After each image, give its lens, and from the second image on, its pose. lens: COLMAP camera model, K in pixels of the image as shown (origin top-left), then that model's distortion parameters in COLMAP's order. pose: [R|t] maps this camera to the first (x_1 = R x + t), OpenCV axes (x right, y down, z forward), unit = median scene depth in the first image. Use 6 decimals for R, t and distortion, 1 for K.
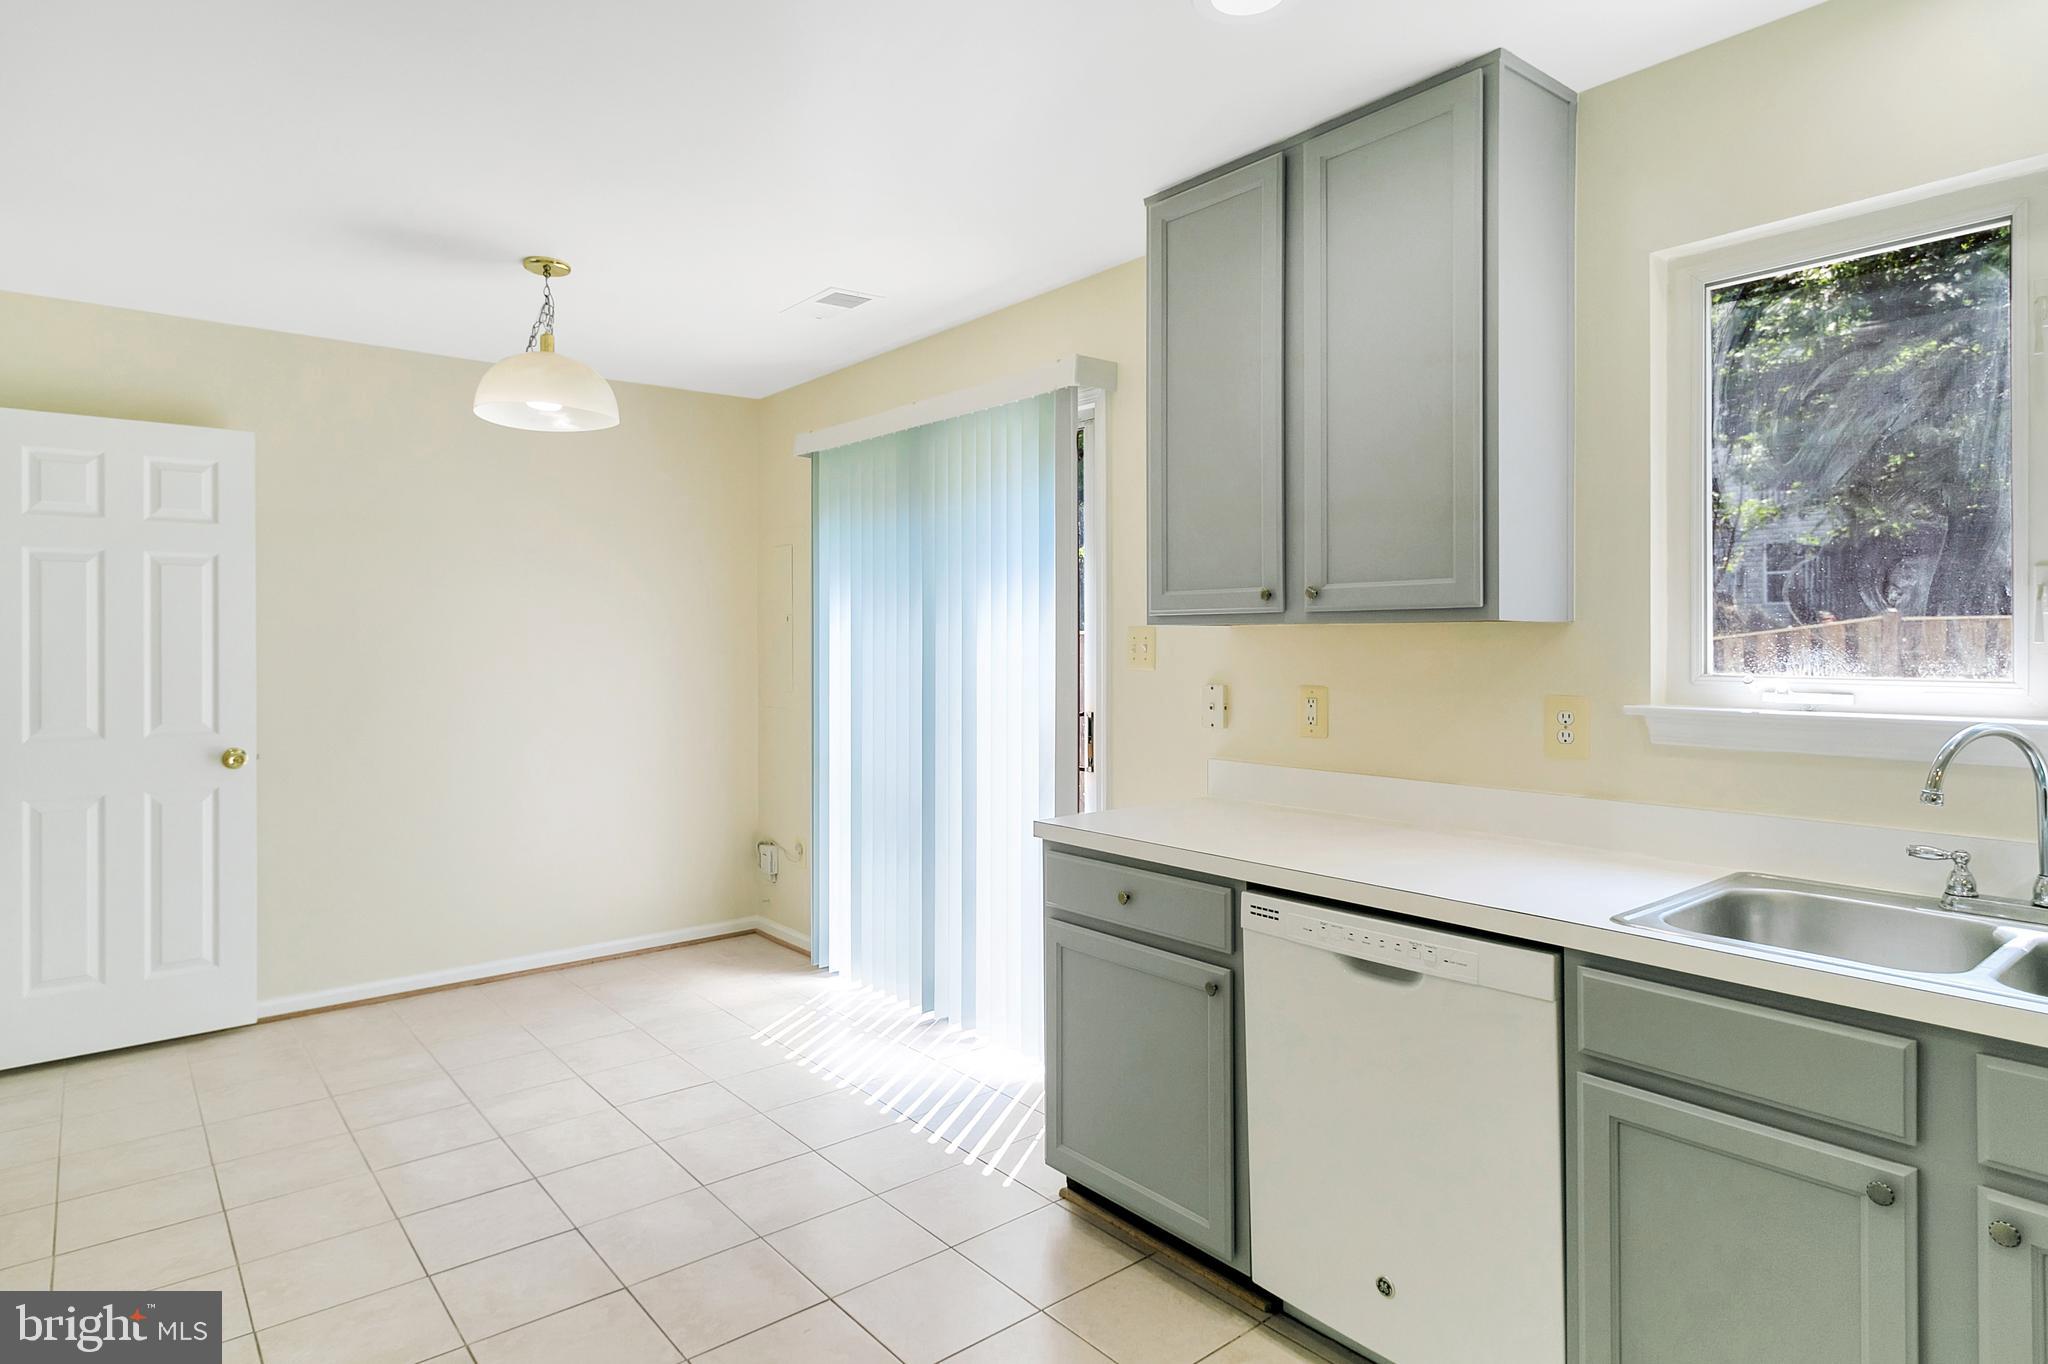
lens RADIAL K [[1126.6, 0, 1006.9], [0, 1126.6, 649.2], [0, 0, 1]] dist [0.006947, -0.001204]
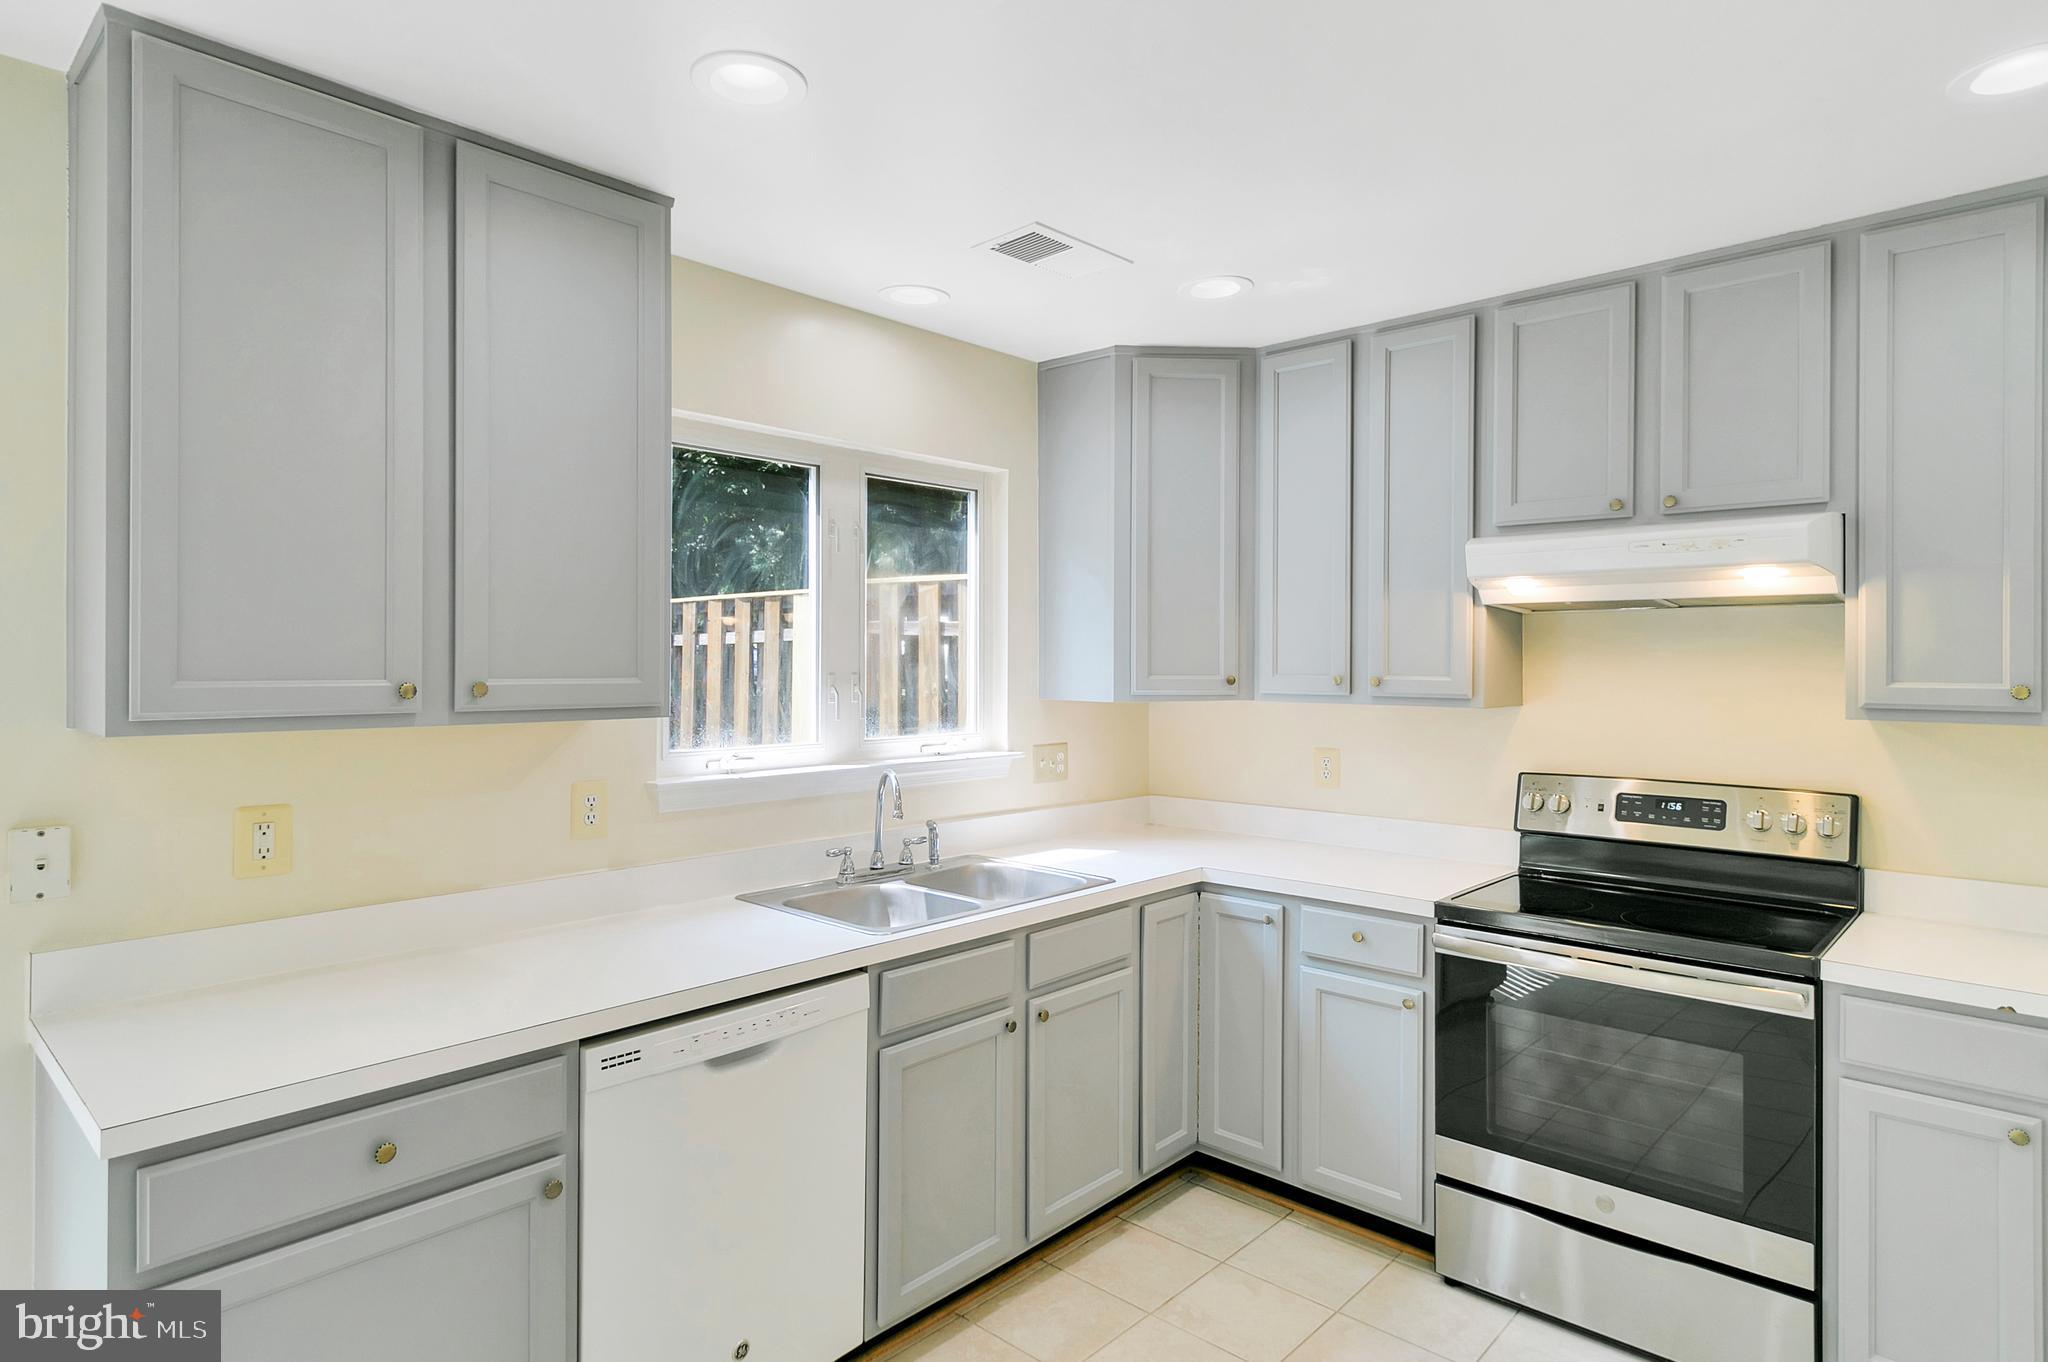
lens RADIAL K [[1123.0, 0, 1020.7], [0, 1123.0, 667.5], [0, 0, 1]] dist [0.003621, -0.000005]
pose [[-0.151230, -0.003103, 0.988494, -0.663129], [0.003868, 0.999986, 0.003730, -0.073449], [-0.988491, 0.004388, -0.151216, 0.790669]]
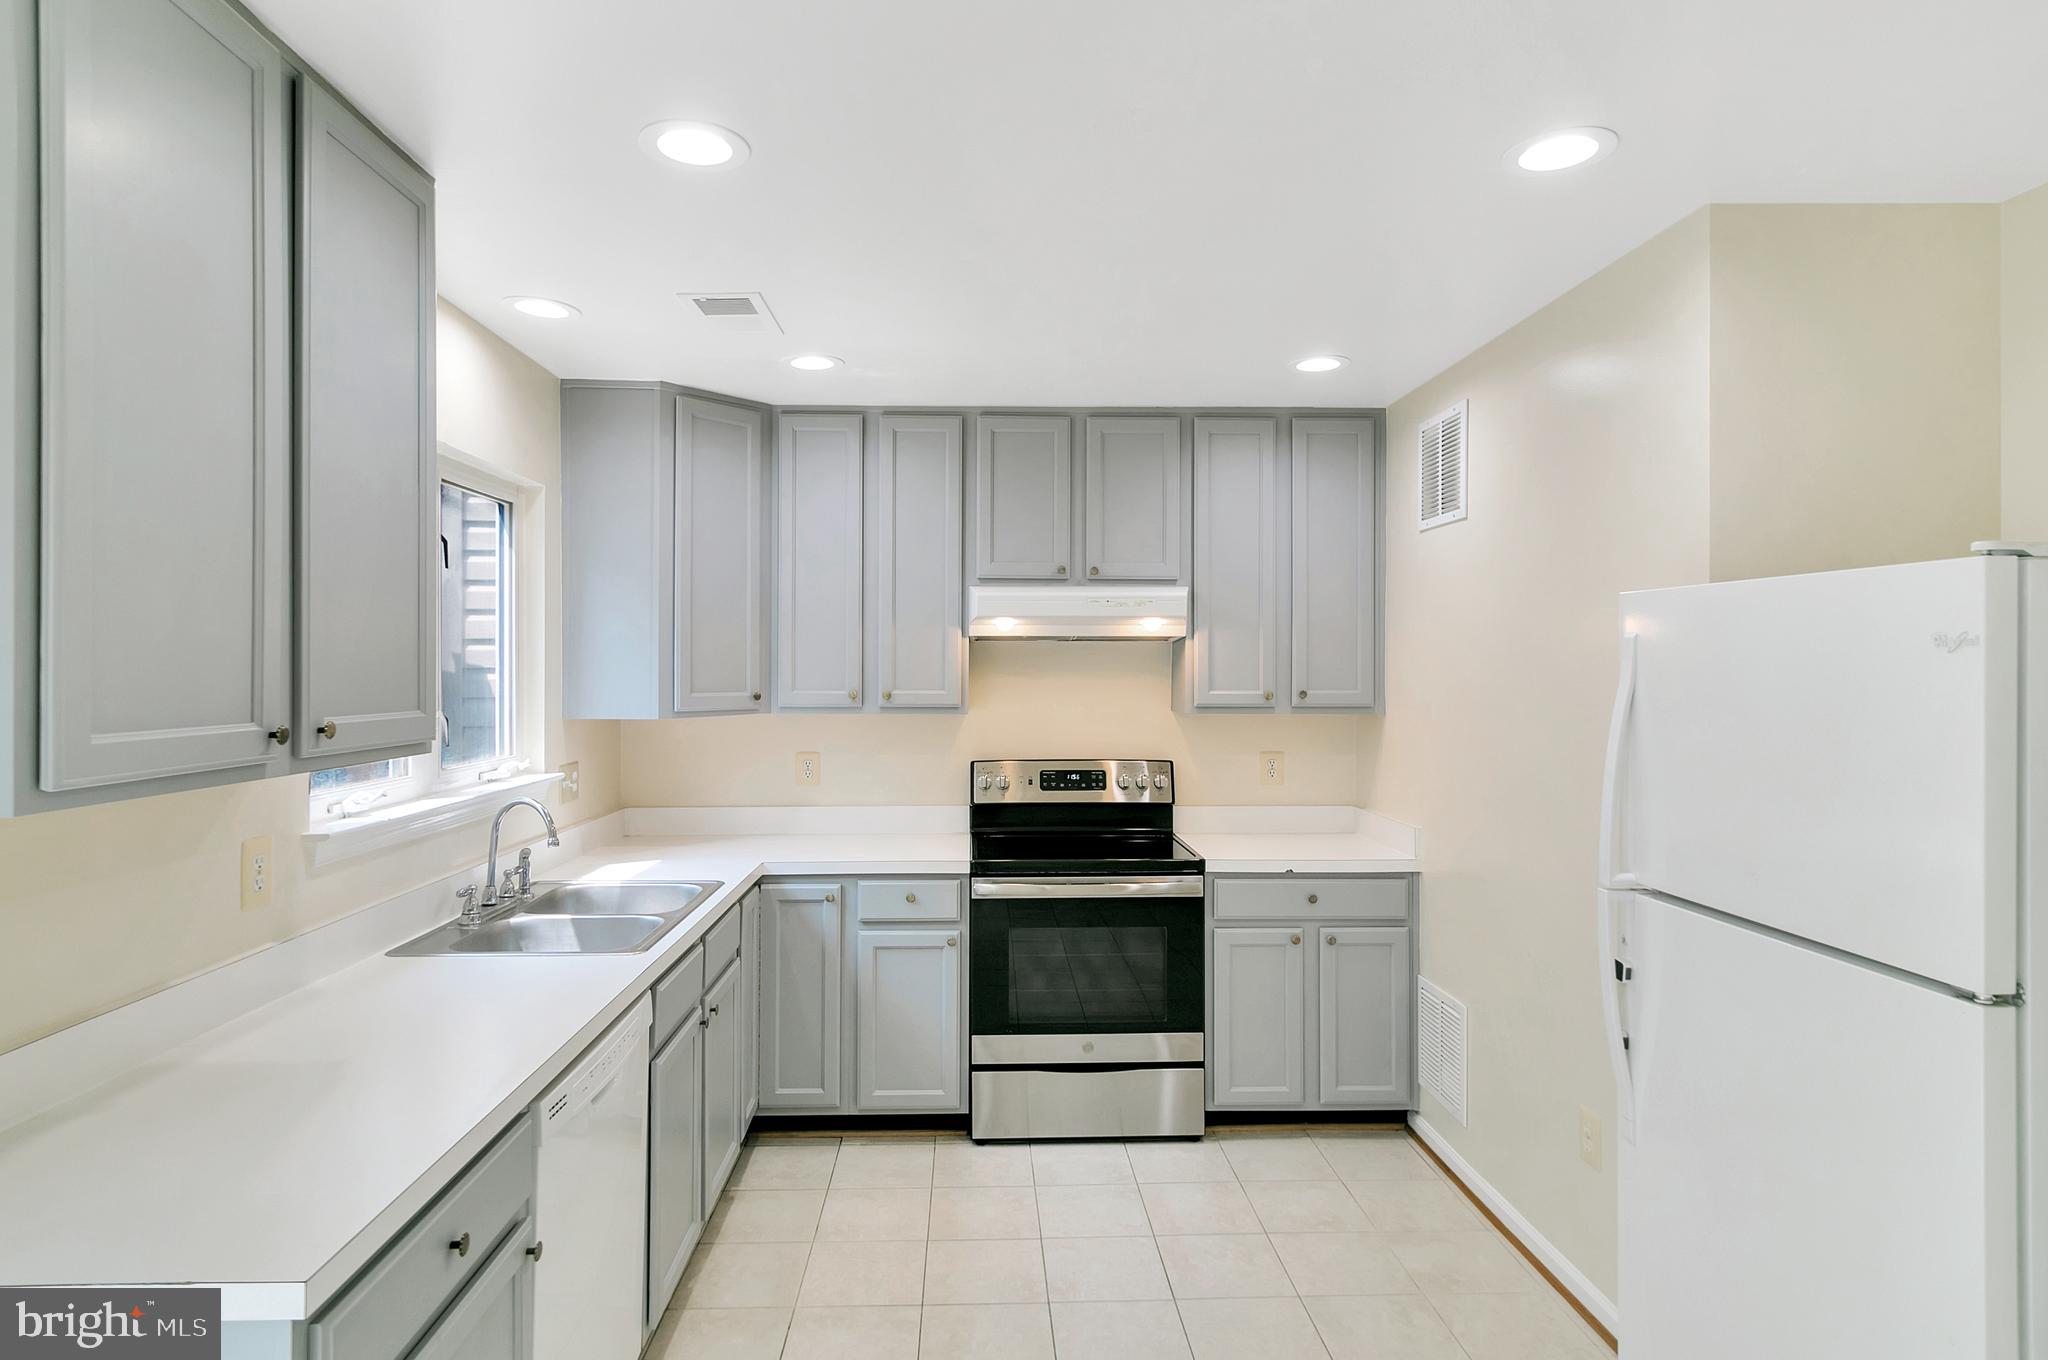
lens RADIAL K [[1112.6, 0, 1020.2], [0, 1112.6, 673.8], [0, 0, 1]] dist [0.005064, -0.000069]
pose [[-0.804689, -0.000615, 0.593697, -0.534034], [0.005828, 0.999943, 0.008936, -0.096646], [-0.593668, 0.010651, -0.804639, 1.414192]]
